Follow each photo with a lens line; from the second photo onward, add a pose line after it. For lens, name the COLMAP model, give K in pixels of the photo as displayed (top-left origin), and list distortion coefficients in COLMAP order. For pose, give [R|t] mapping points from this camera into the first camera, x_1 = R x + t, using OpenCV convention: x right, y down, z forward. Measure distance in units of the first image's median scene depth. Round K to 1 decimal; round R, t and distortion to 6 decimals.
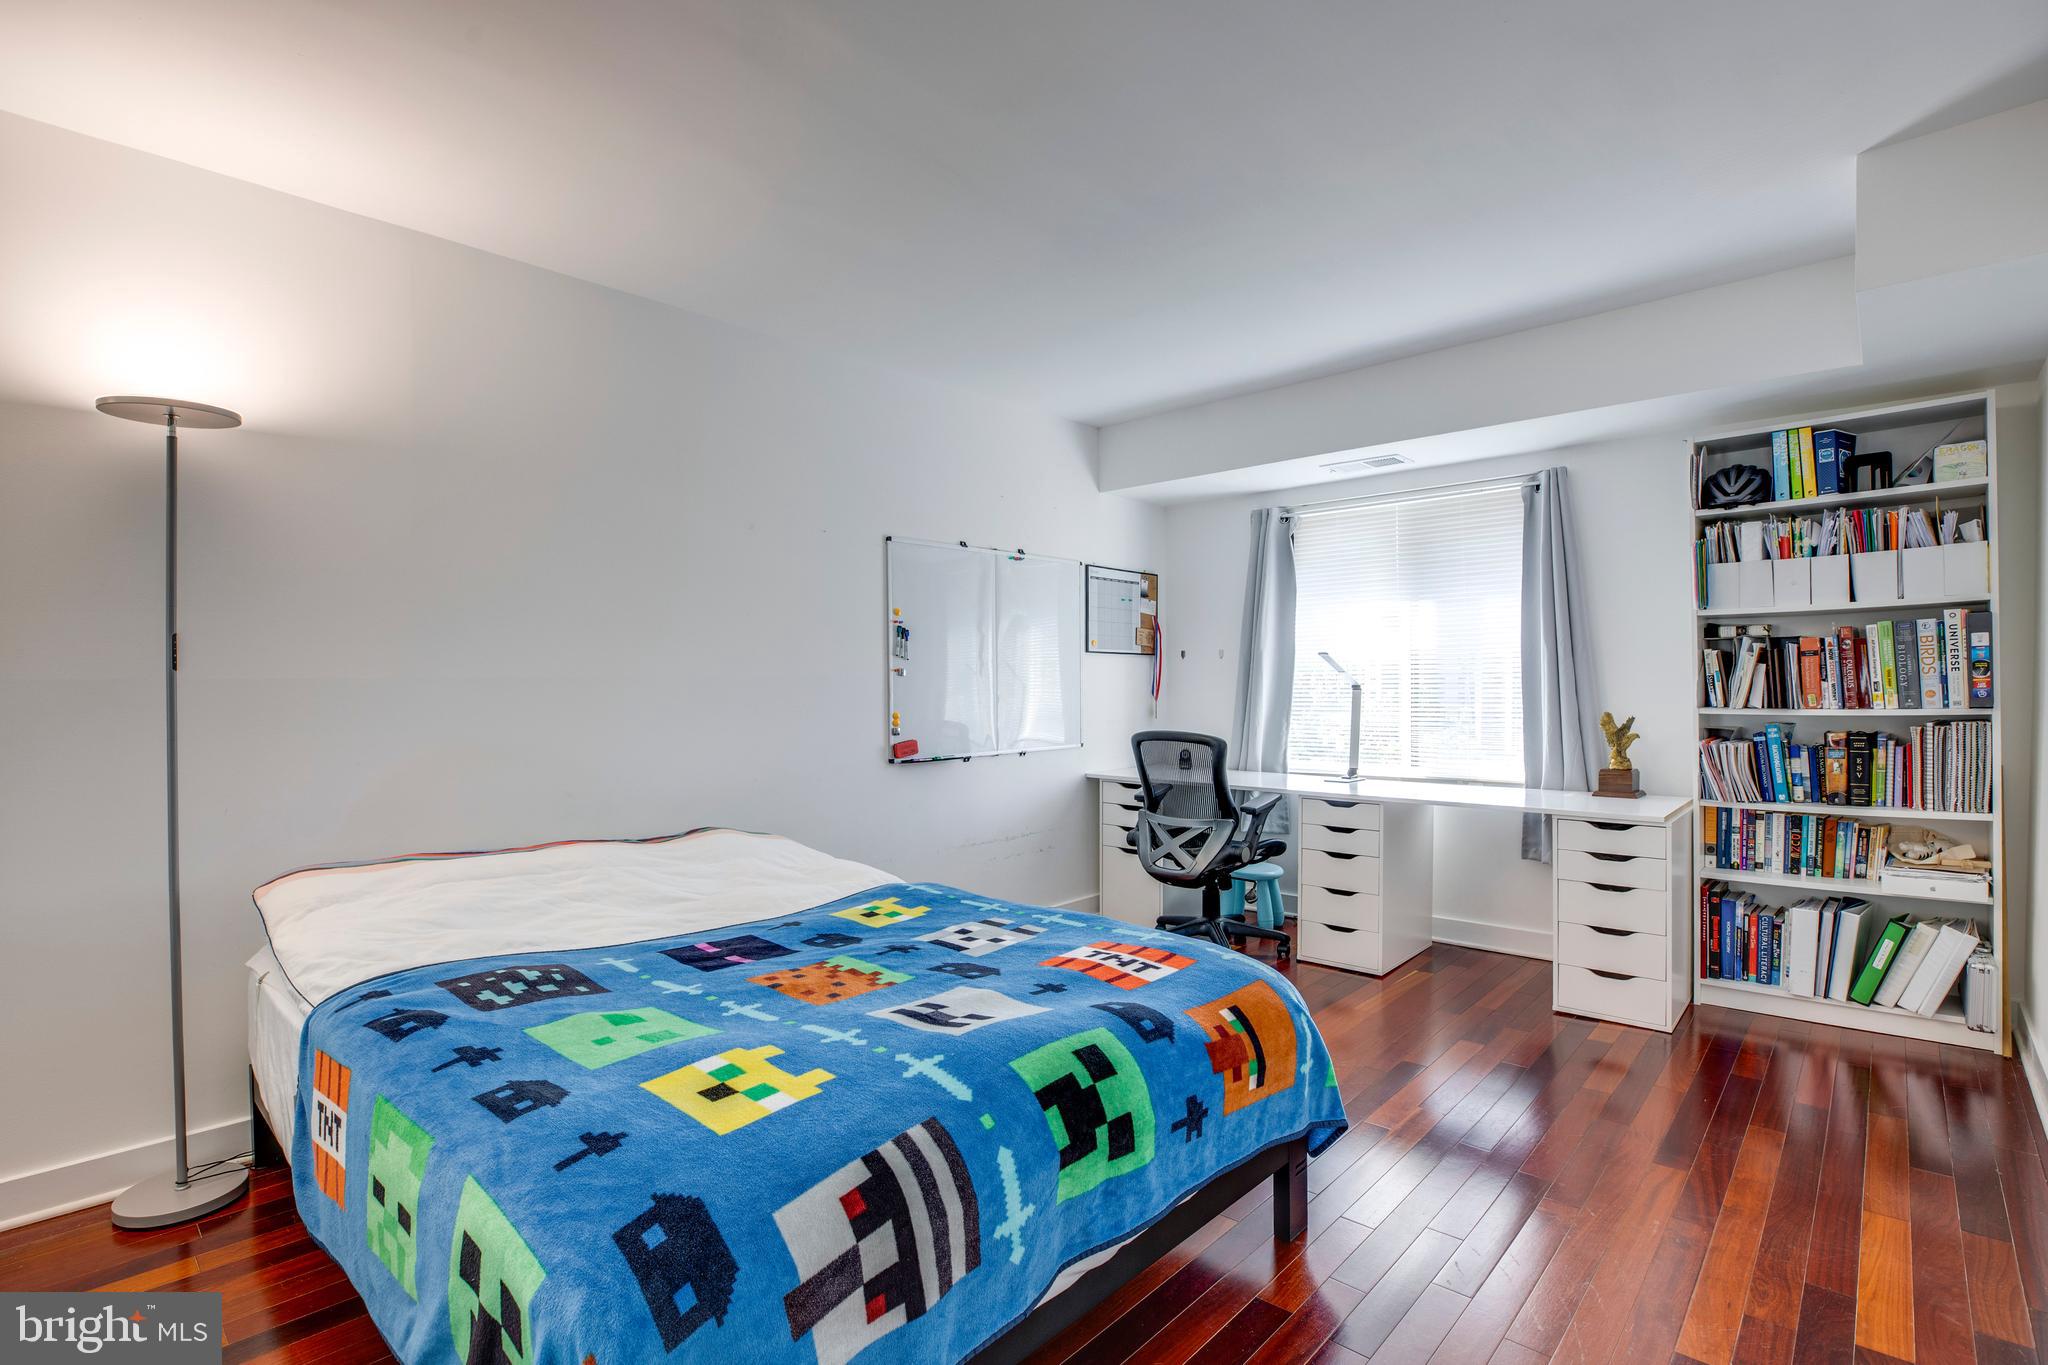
lens RADIAL K [[968.3, 0, 1030.1], [0, 968.3, 679.4], [0, 0, 1]] dist [-0.049618, 0.017714]
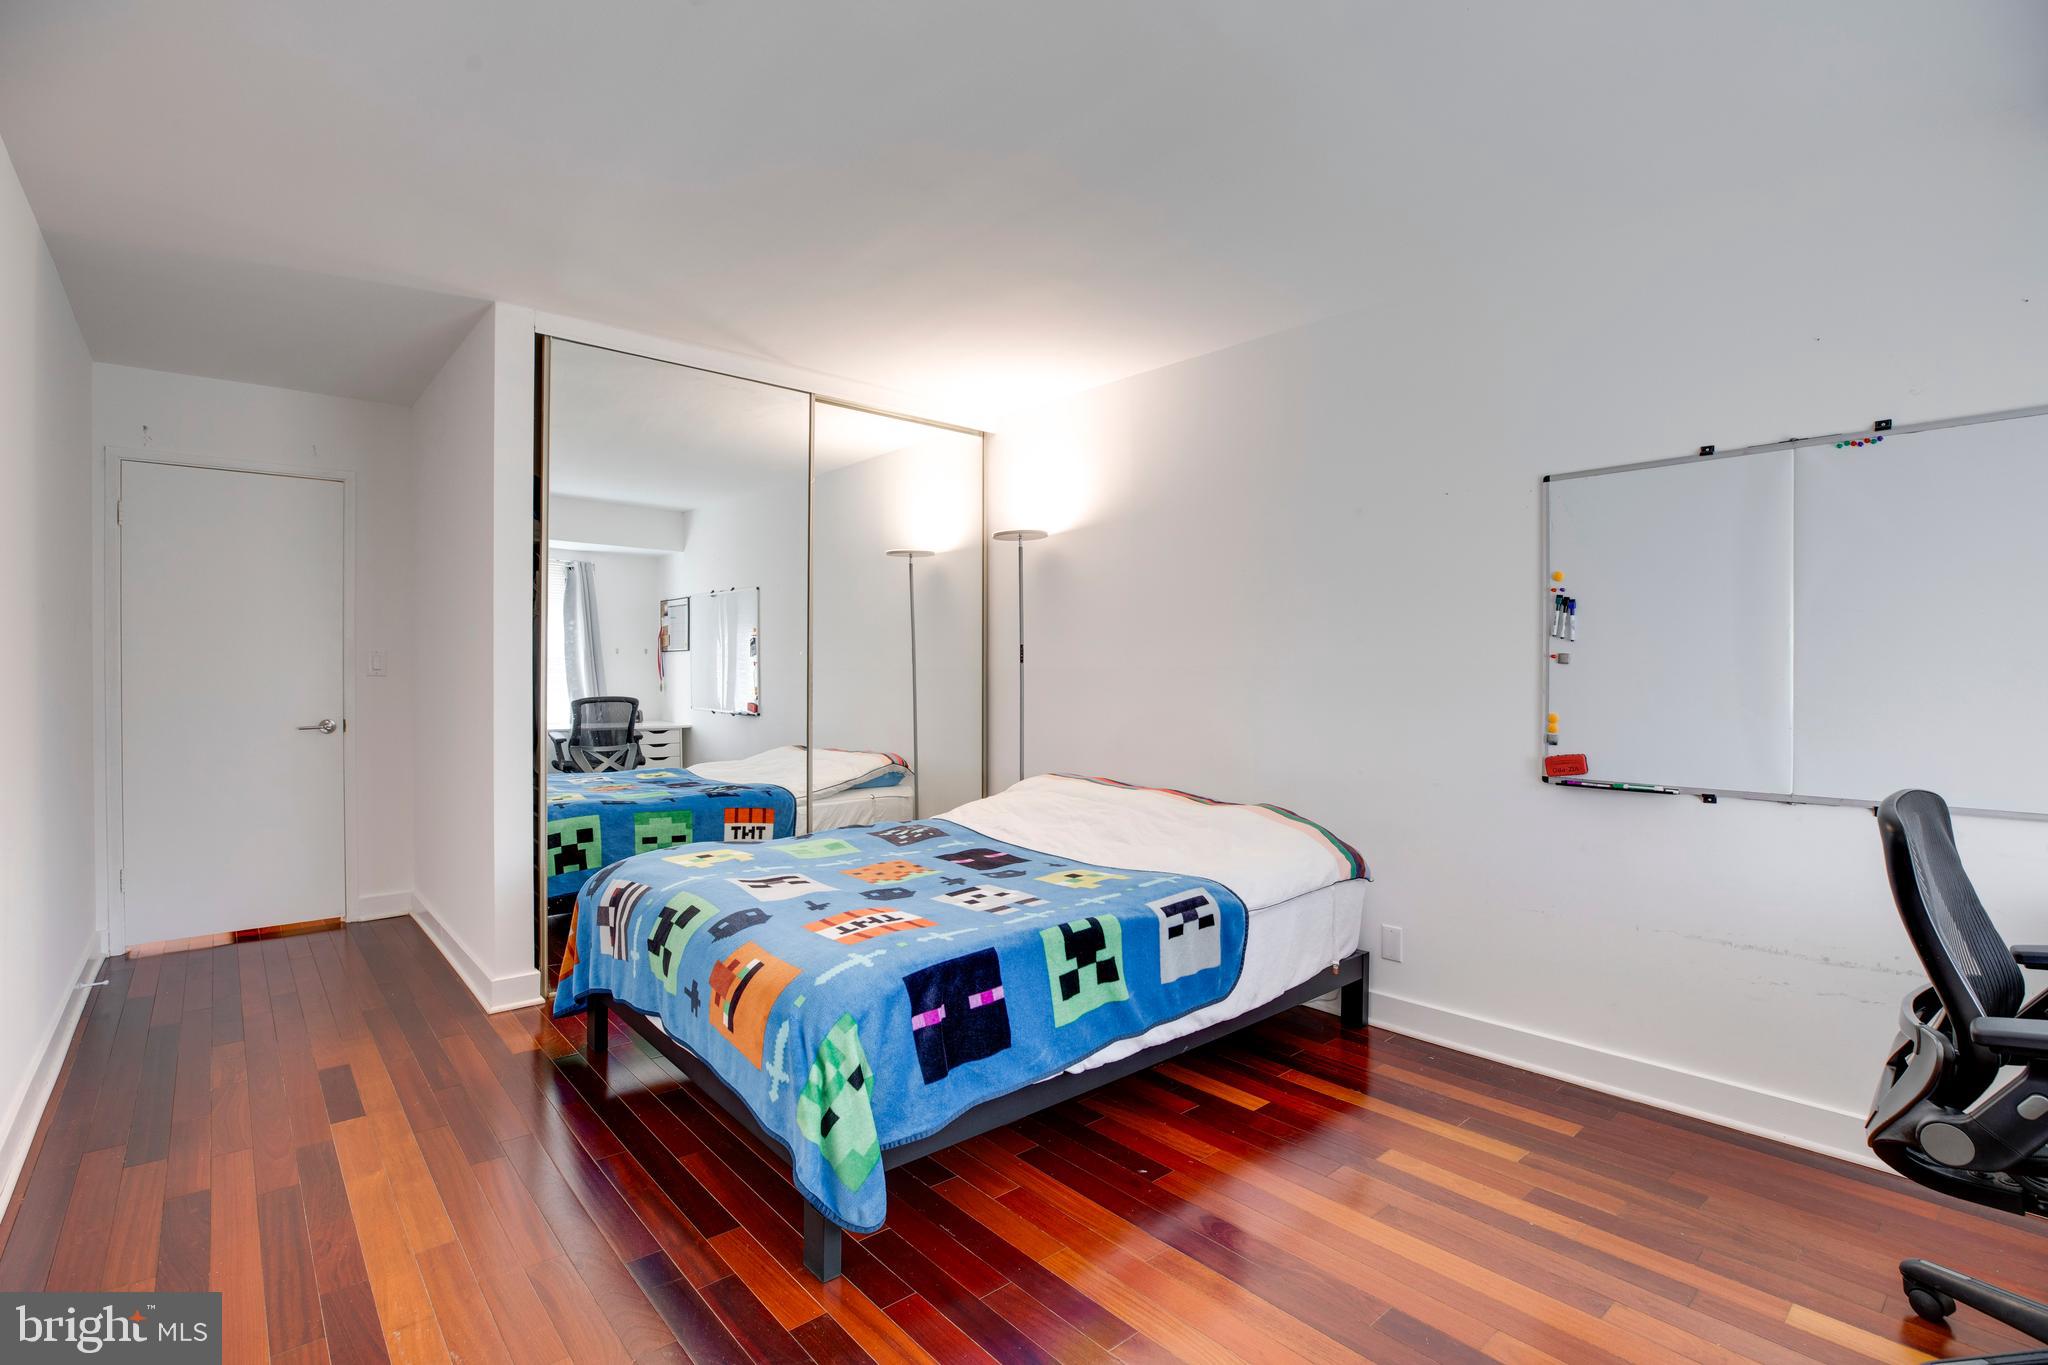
lens RADIAL K [[968.3, 0, 1030.1], [0, 968.3, 679.4], [0, 0, 1]] dist [-0.049618, 0.017714]
pose [[-0.075037, 0.003757, -0.997174, 0.619991], [0.002864, 0.999990, 0.003552, 0.004482], [0.997177, -0.002589, -0.075047, 0.667763]]
